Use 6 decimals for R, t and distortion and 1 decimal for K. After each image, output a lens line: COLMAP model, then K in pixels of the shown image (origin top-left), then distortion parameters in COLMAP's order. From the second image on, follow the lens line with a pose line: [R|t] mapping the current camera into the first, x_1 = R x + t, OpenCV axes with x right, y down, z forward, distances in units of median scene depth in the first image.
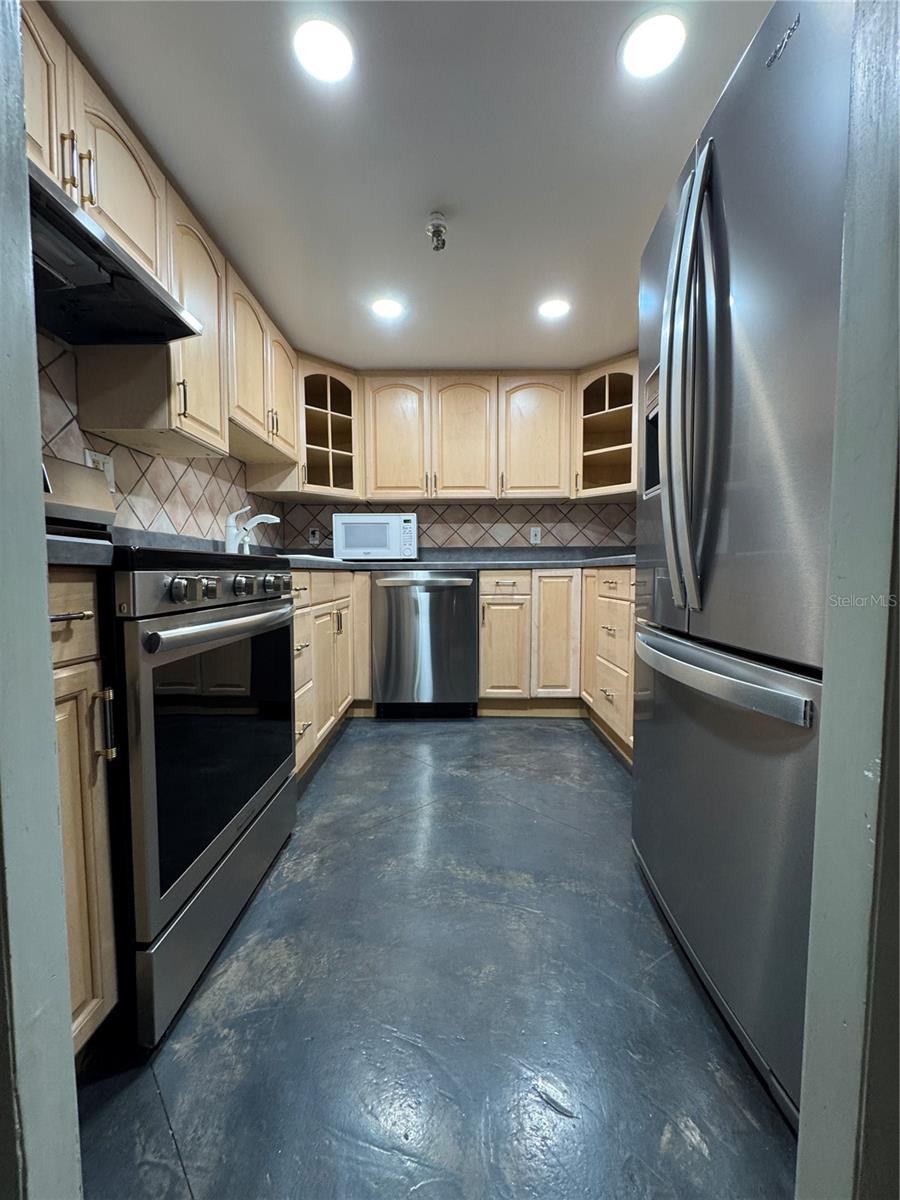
lens RADIAL K [[481.4, 0, 448.6], [0, 481.4, 598.5], [0, 0, 1]] dist [-0.000647, 0.000906]
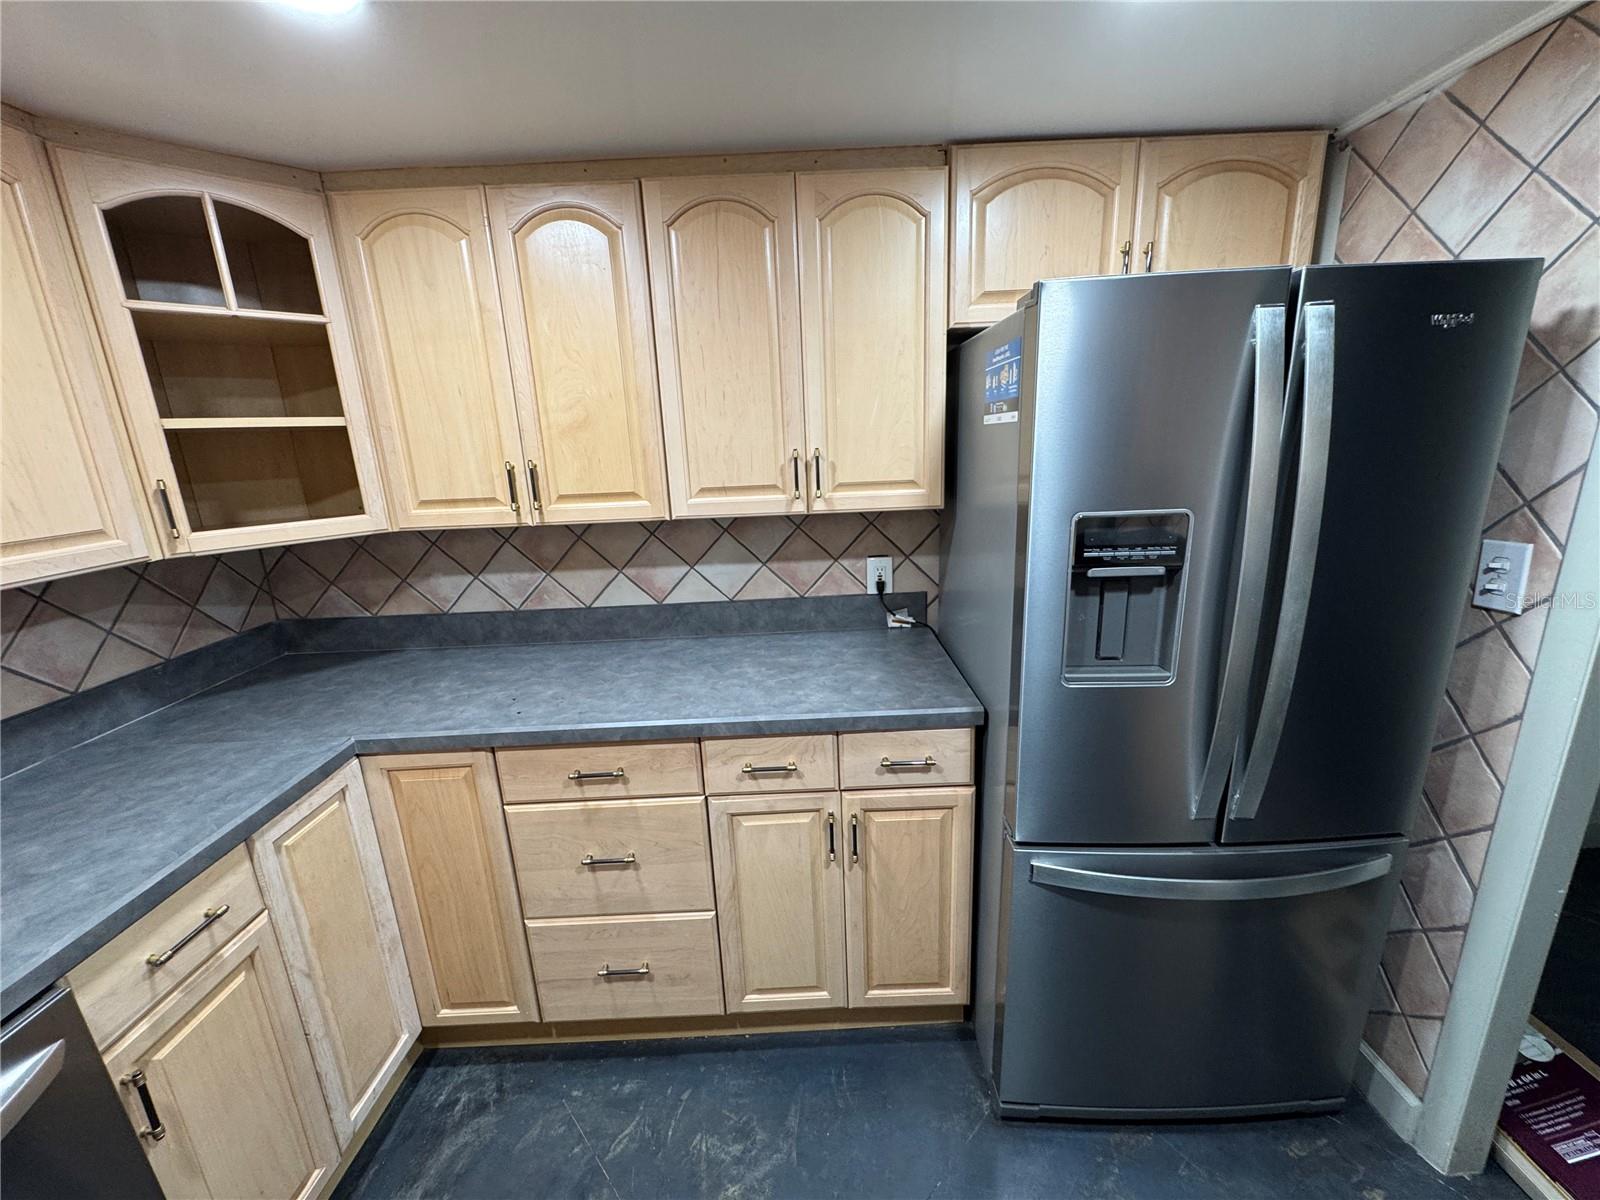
lens RADIAL K [[641.9, 0, 804.3], [0, 641.9, 596.4], [0, 0, 1]] dist [-0.000647, 0.000906]
pose [[-0.023869, -0.244681, 0.969310, -0.193097], [0.105965, 0.963505, 0.245825, -0.270136], [-0.994083, 0.108581, 0.002930, 0.631633]]
